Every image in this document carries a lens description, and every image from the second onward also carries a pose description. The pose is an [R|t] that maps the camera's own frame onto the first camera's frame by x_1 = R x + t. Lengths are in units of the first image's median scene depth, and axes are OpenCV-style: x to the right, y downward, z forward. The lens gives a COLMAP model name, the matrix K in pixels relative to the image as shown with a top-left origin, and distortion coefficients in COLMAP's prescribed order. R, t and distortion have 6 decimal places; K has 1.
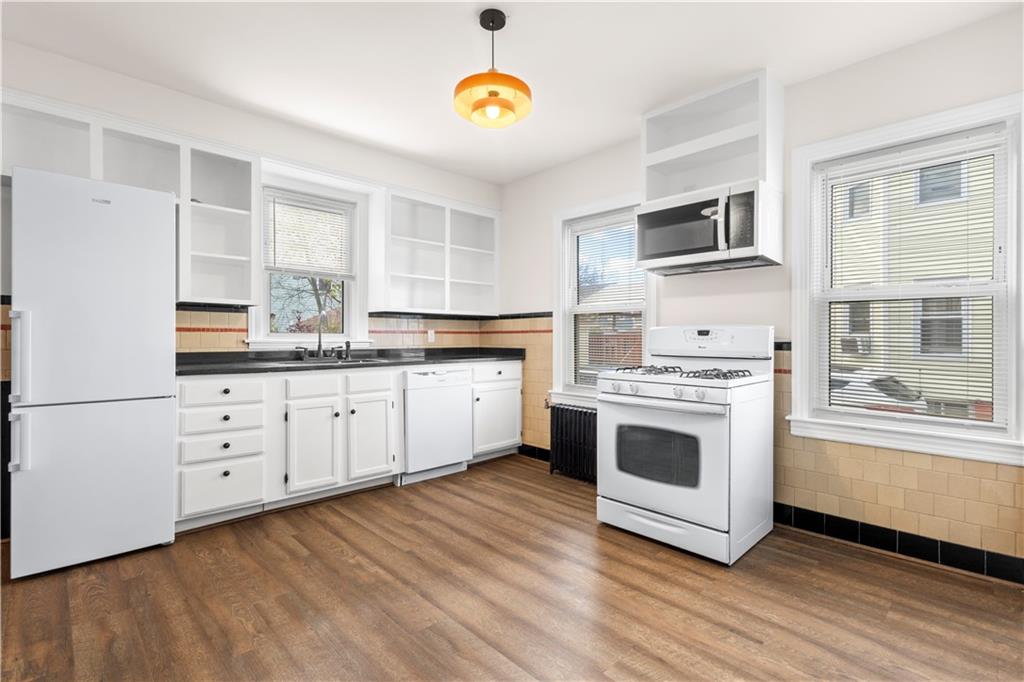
lens RADIAL K [[472.9, 0, 513.7], [0, 472.9, 338.7], [0, 0, 1]] dist [0.003542, -0.001162]
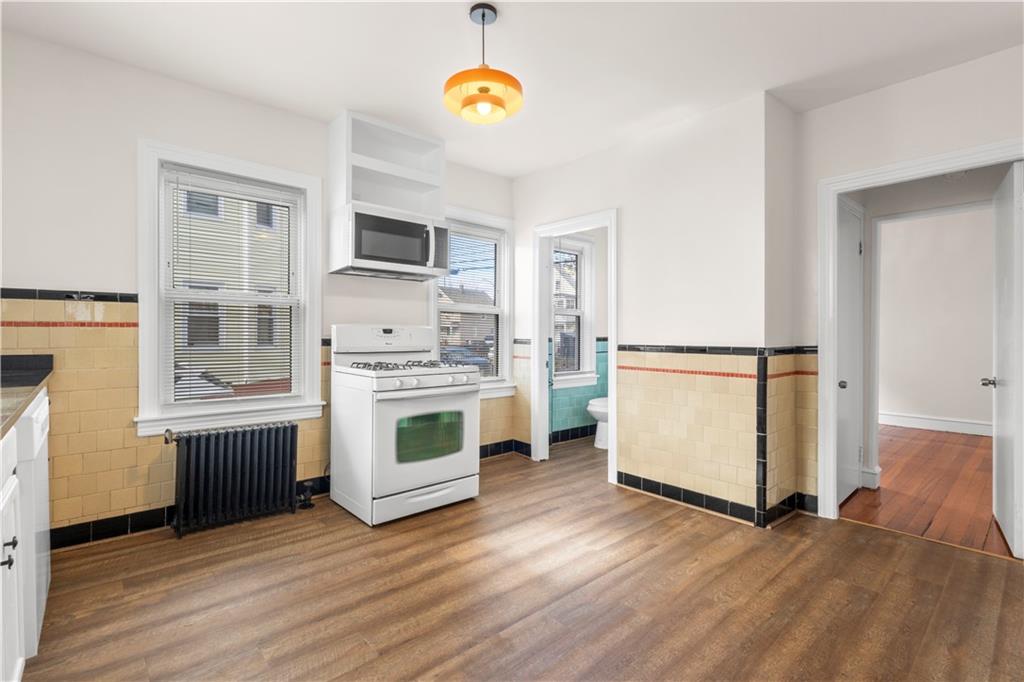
lens RADIAL K [[472.9, 0, 512.9], [0, 472.9, 333.3], [0, 0, 1]] dist [0.003542, -0.001162]
pose [[0.034651, 0.000596, 0.999399, -0.735499], [-0.003224, 0.999995, -0.000485, -0.007710], [-0.999394, -0.003206, 0.034653, 0.647409]]
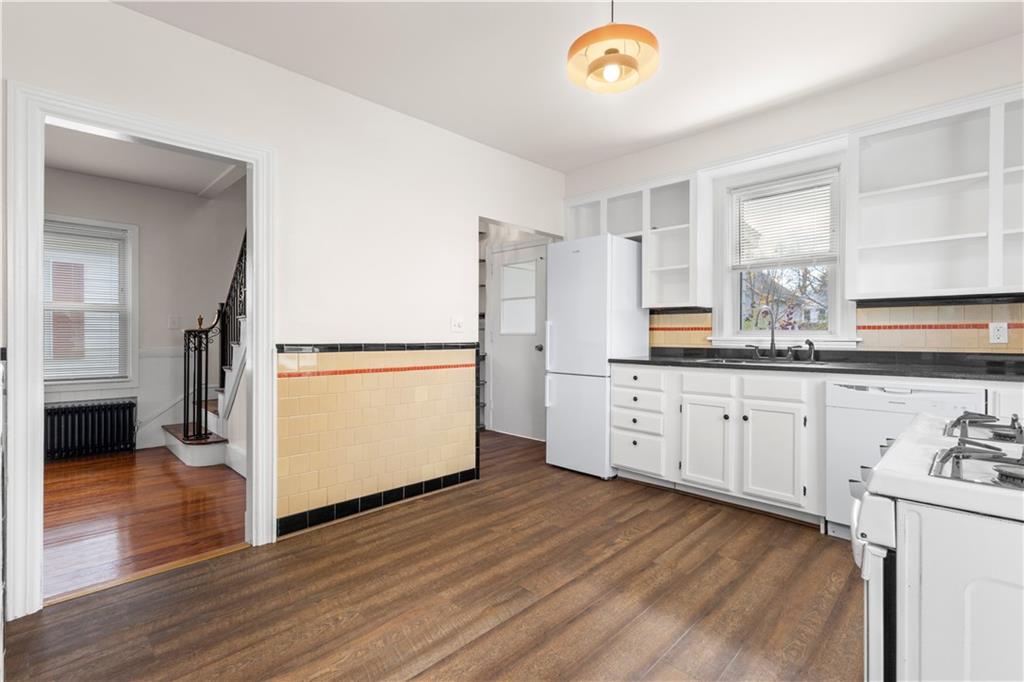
lens RADIAL K [[472.9, 0, 506.8], [0, 472.9, 339.2], [0, 0, 1]] dist [0.003542, -0.001162]
pose [[0.016727, 0.007562, -0.999831, 0.582756], [-0.001016, 0.999971, 0.007546, -0.001392], [0.999860, 0.000889, 0.016735, 0.569442]]
